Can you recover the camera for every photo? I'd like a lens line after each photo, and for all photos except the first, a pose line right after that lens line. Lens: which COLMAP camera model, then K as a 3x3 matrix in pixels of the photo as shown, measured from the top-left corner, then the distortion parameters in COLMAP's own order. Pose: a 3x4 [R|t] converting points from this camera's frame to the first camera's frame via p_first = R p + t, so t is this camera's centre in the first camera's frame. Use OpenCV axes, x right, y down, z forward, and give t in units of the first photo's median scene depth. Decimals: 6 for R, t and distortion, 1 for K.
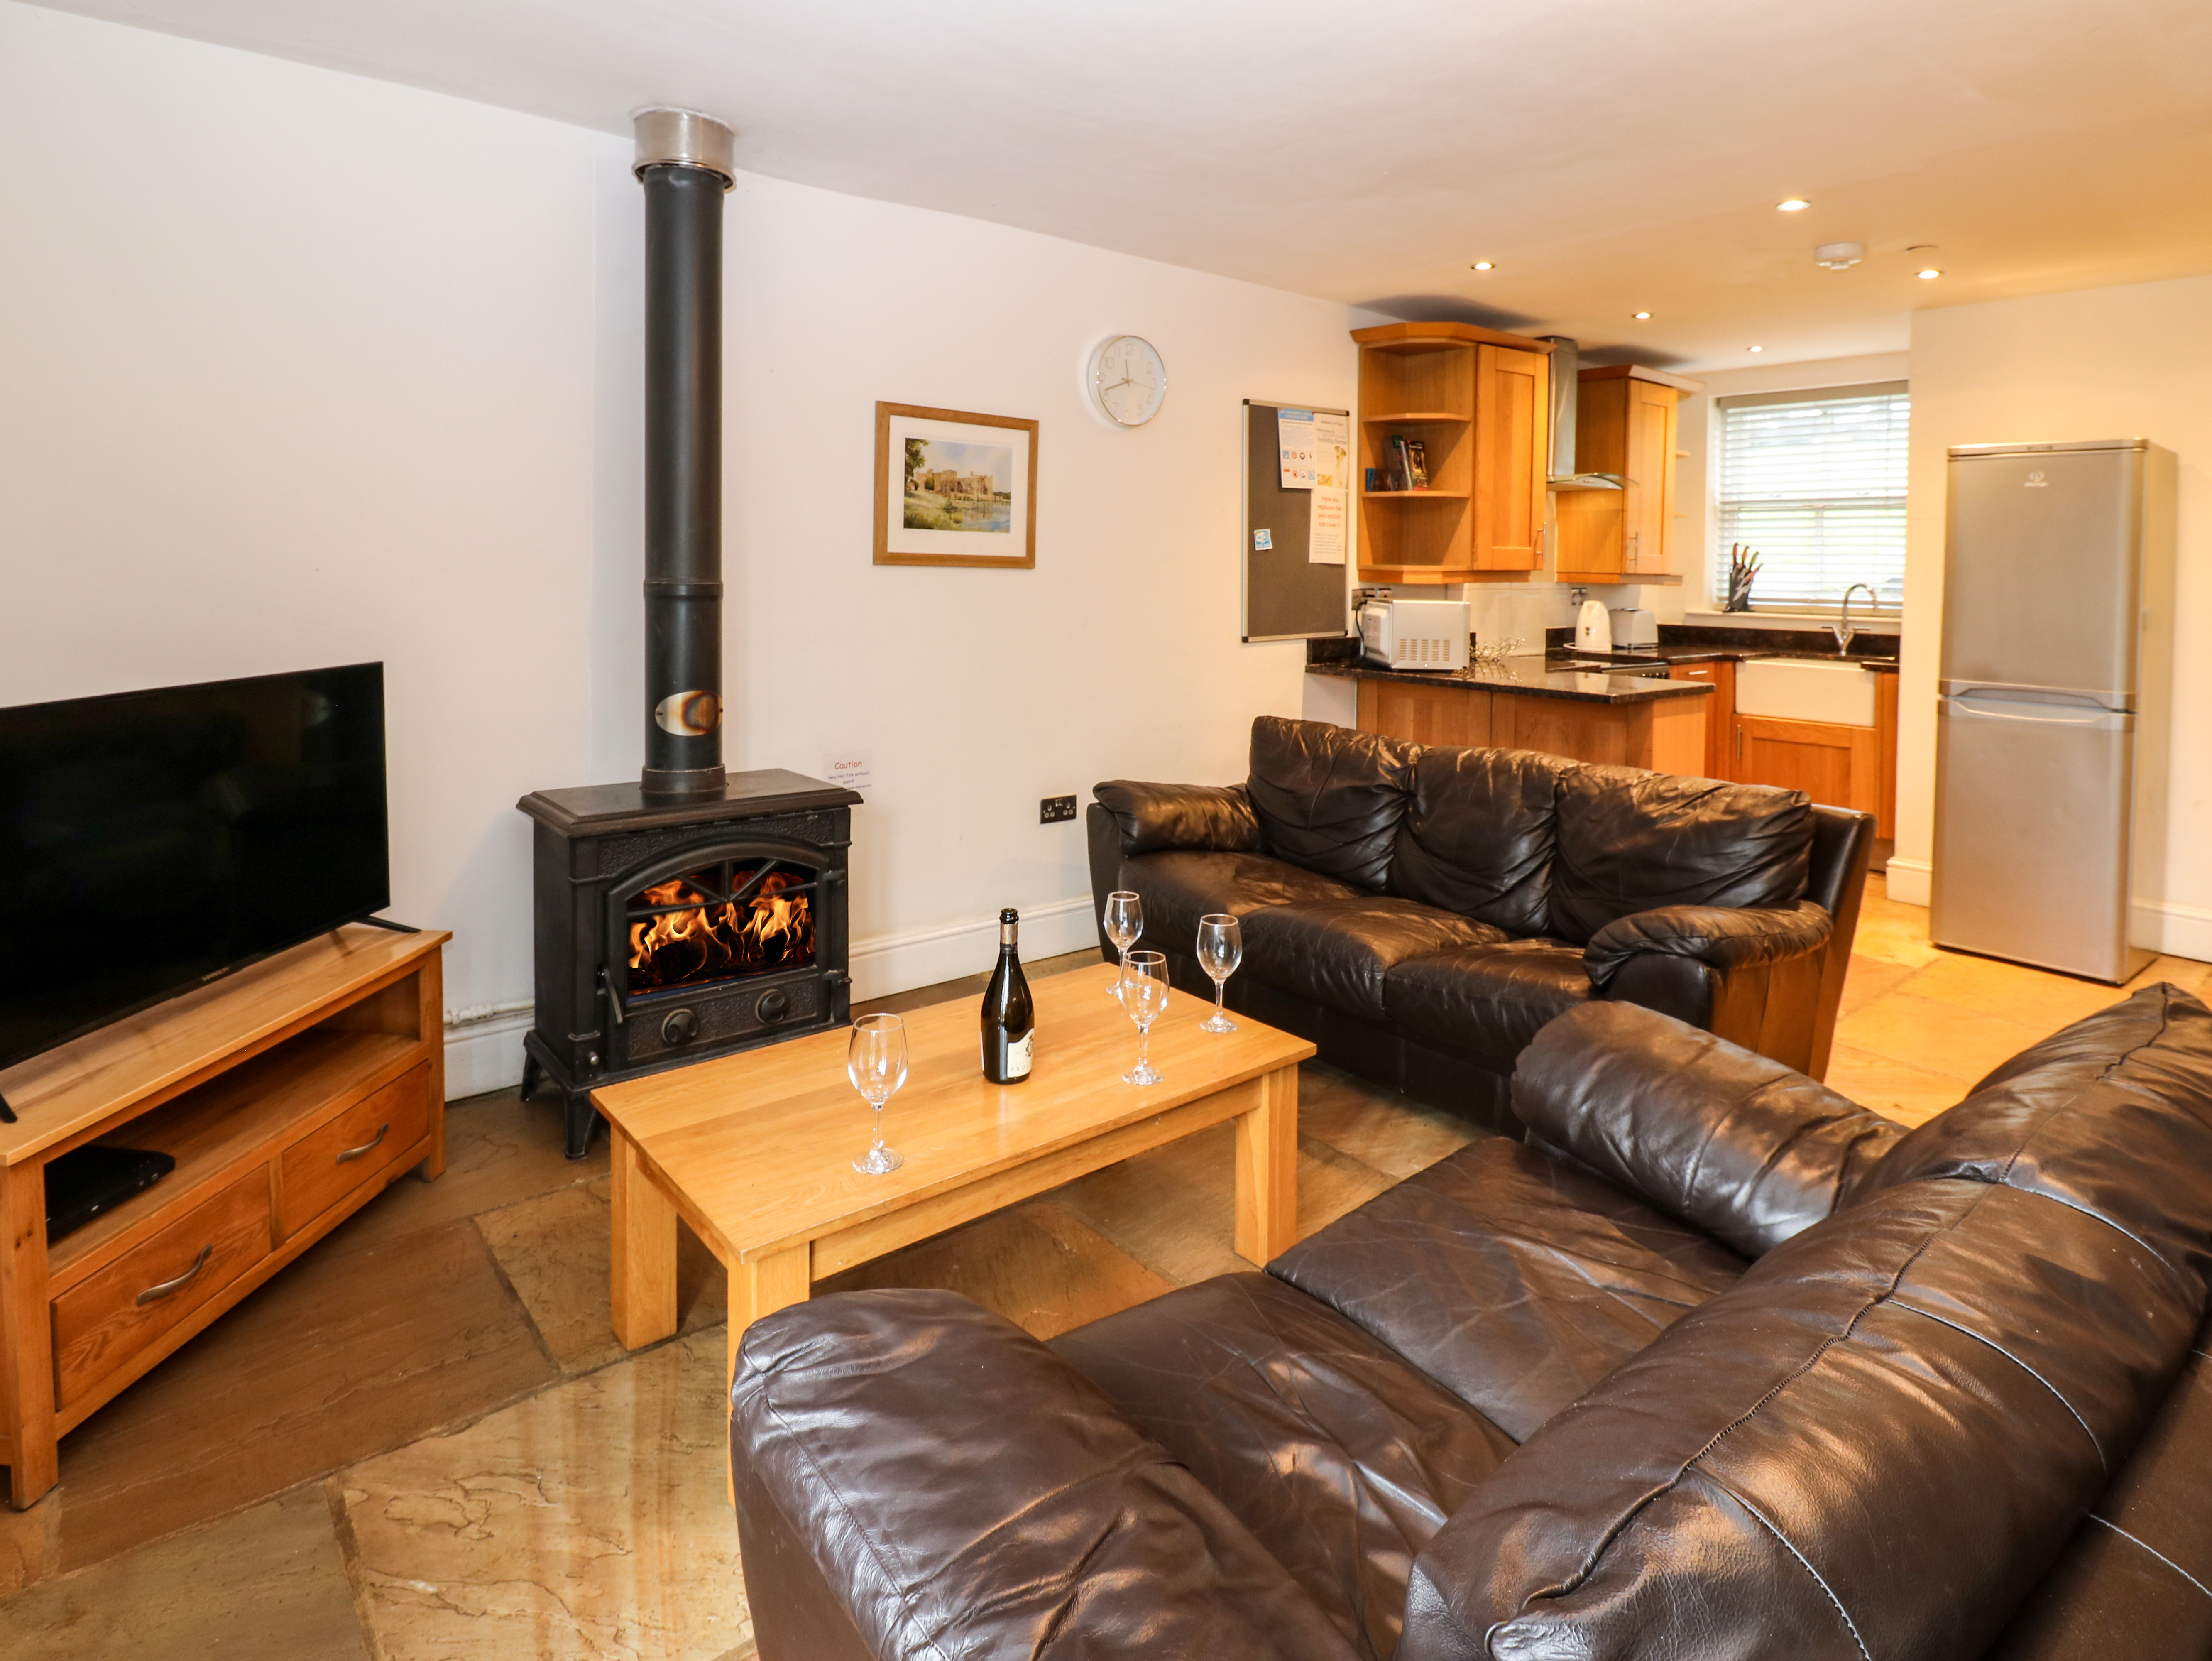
lens RADIAL K [[1193.0, 0, 1106.1], [0, 1193.0, 609.2], [0, 0, 1]] dist [-0.005286, -0.002517]
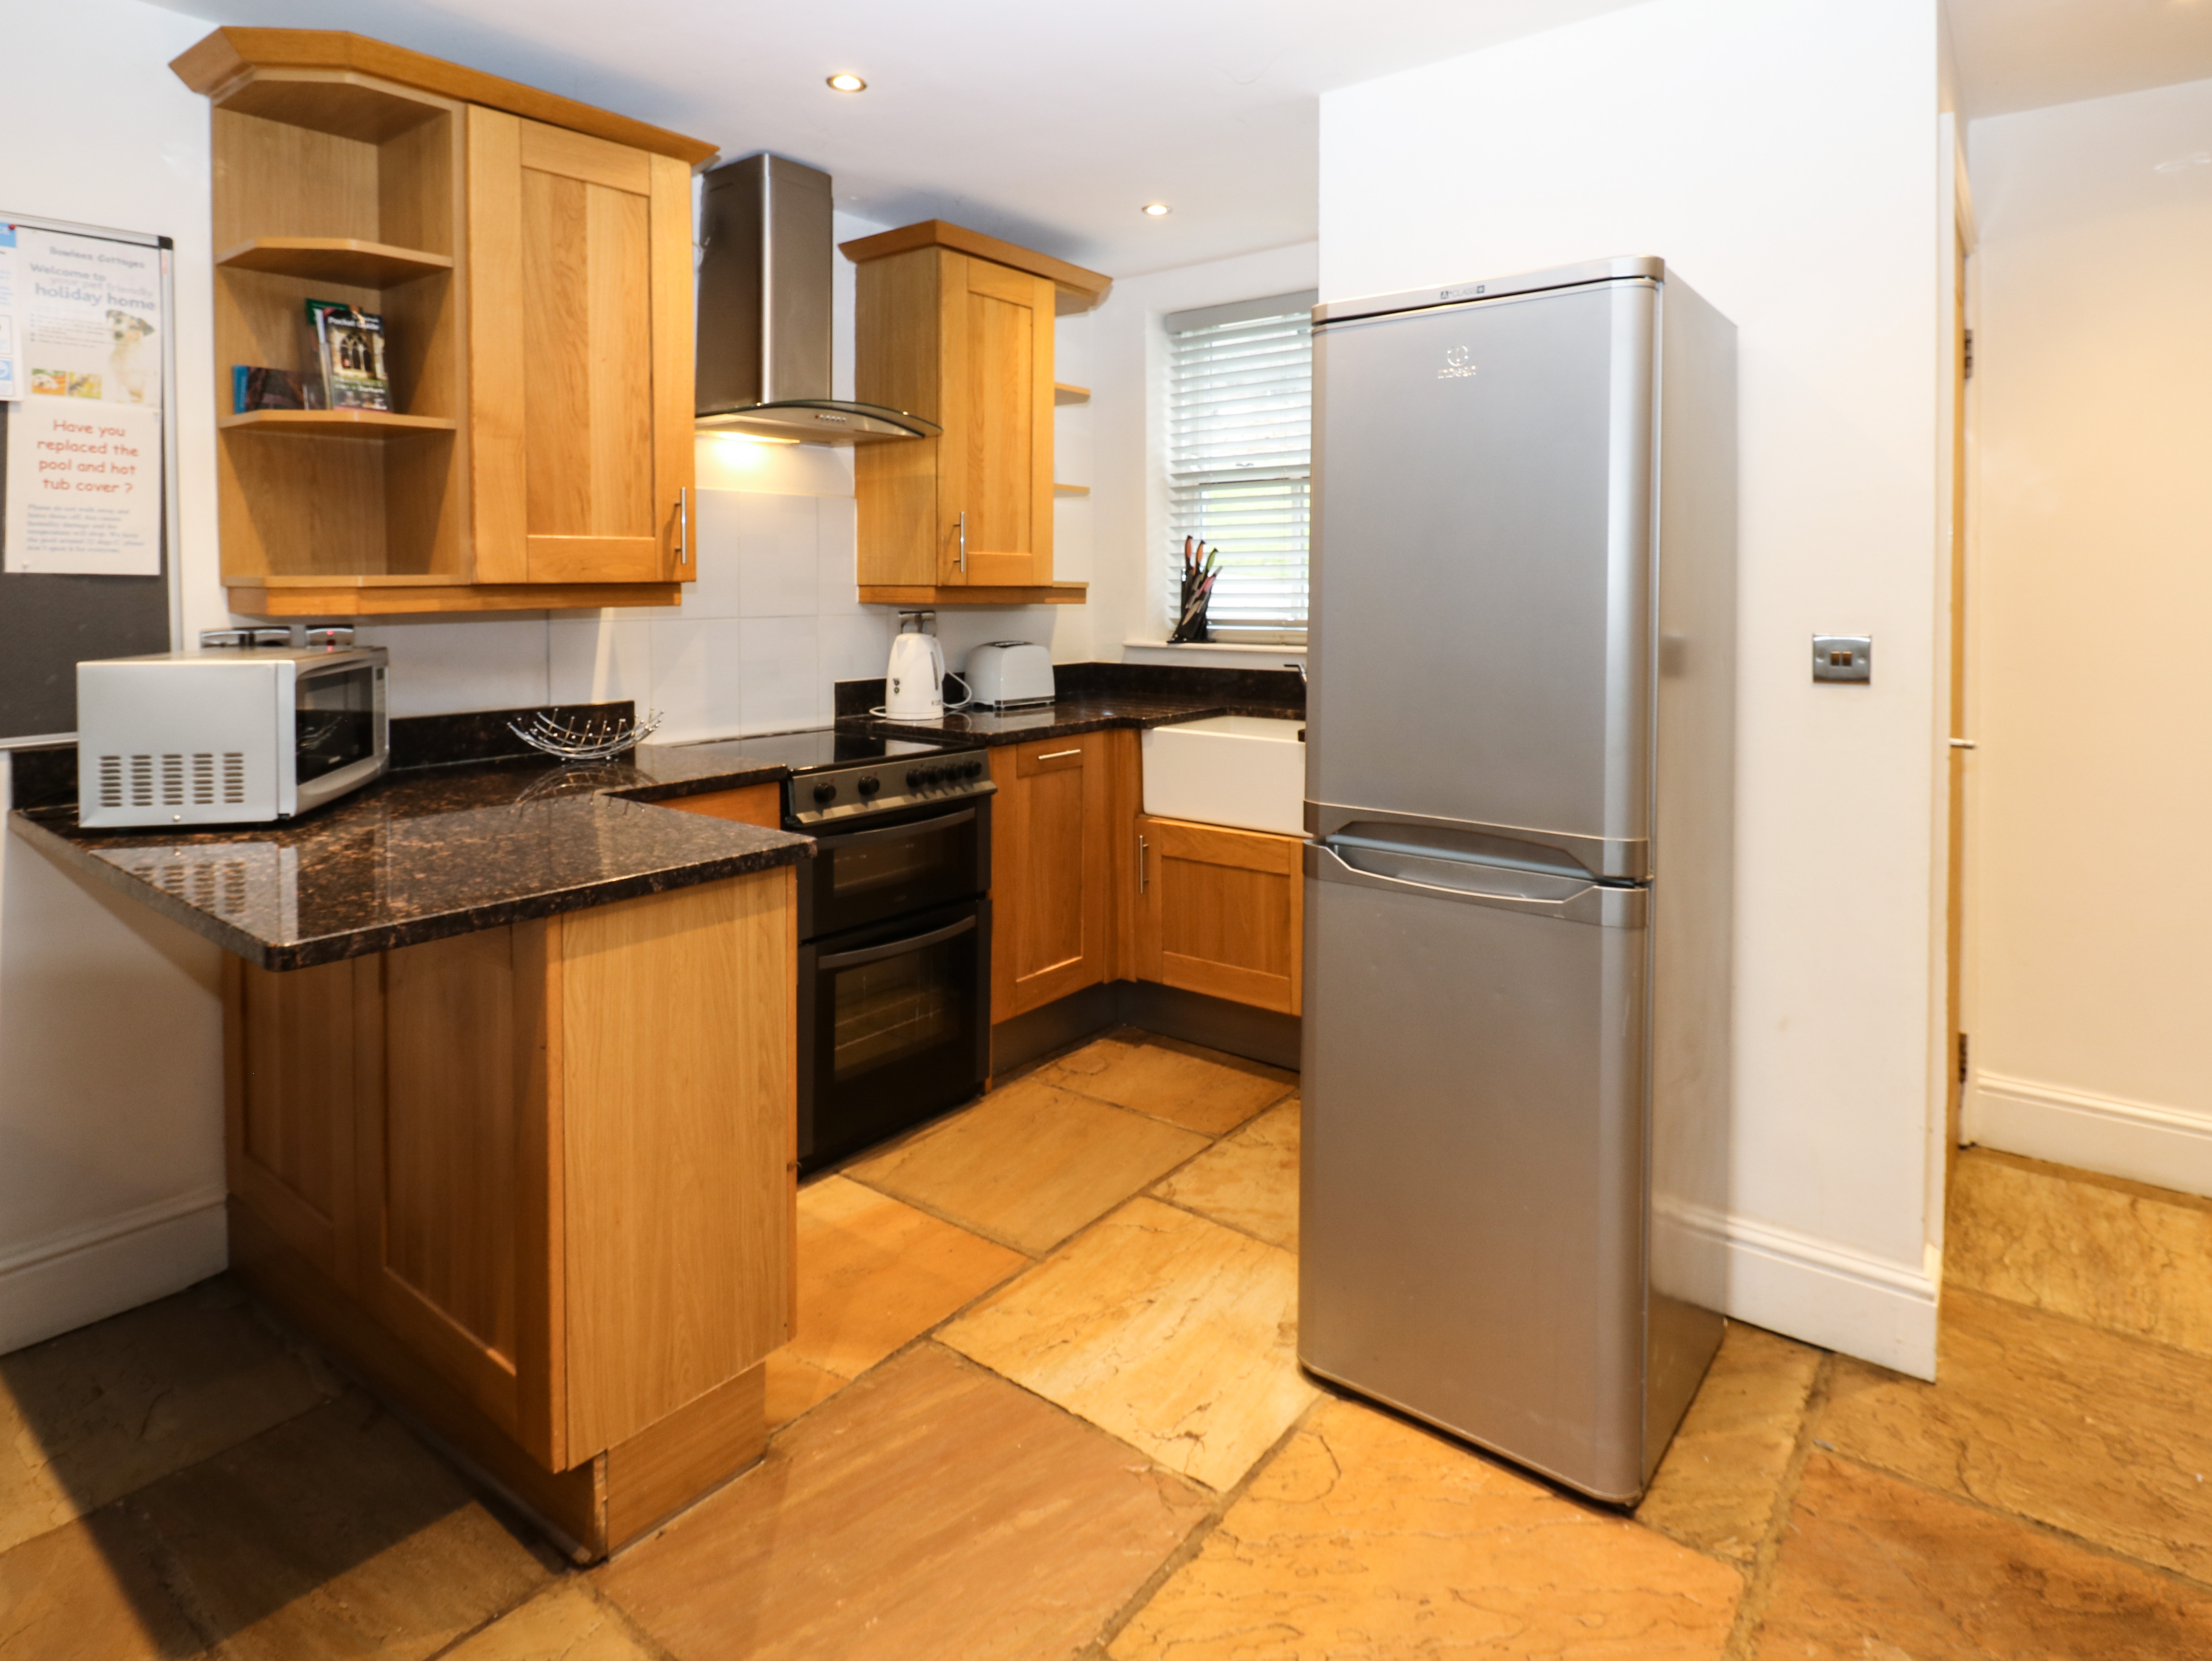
lens RADIAL K [[1206.6, 0, 1138.1], [0, 1206.6, 614.1], [0, 0, 1]] dist [0.002027, -0.018697]
pose [[0.972834, -0.022584, 0.230402, 0.450128], [0.025235, 0.999645, -0.008564, -0.009826], [-0.230126, 0.014146, 0.973058, 0.469385]]
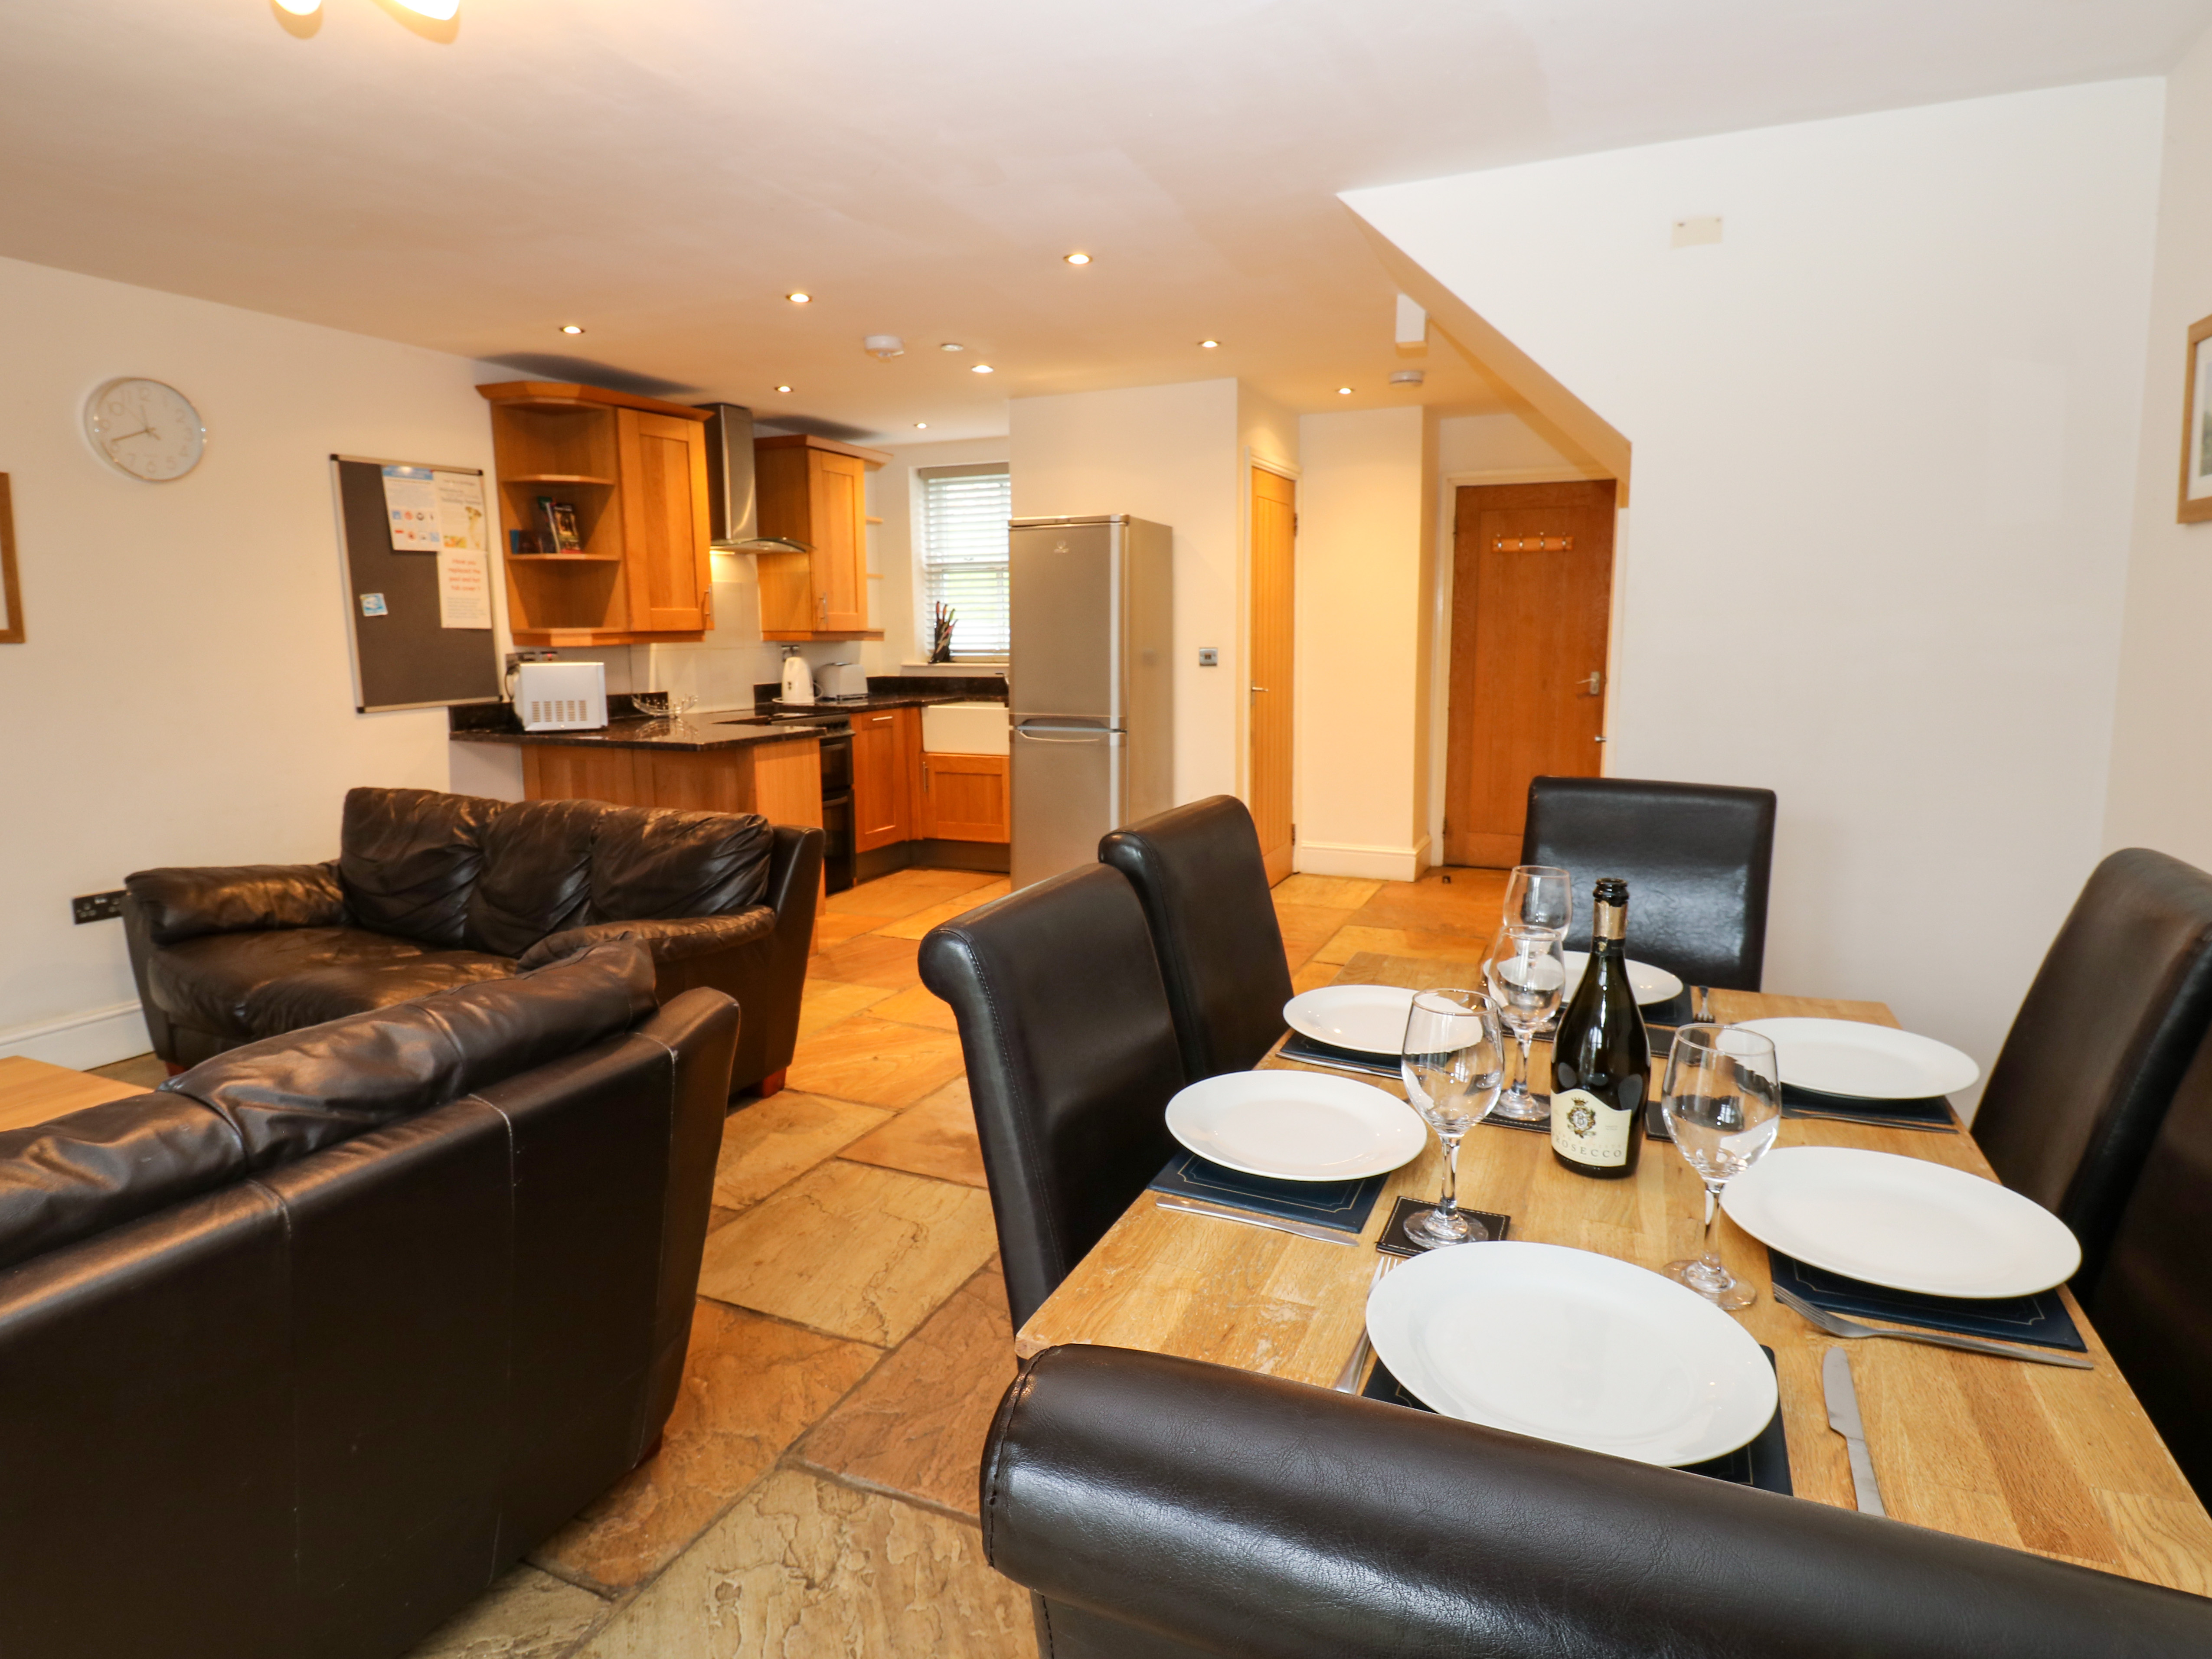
lens RADIAL K [[1183.7, 0, 1102.6], [0, 1183.7, 797.3], [0, 0, 1]] dist [0.007054, -0.018144]
pose [[0.896714, -0.084367, 0.434496, 0.213886], [0.037546, 0.992626, 0.115253, 0.007127], [-0.441016, -0.087035, 0.893269, -0.114221]]
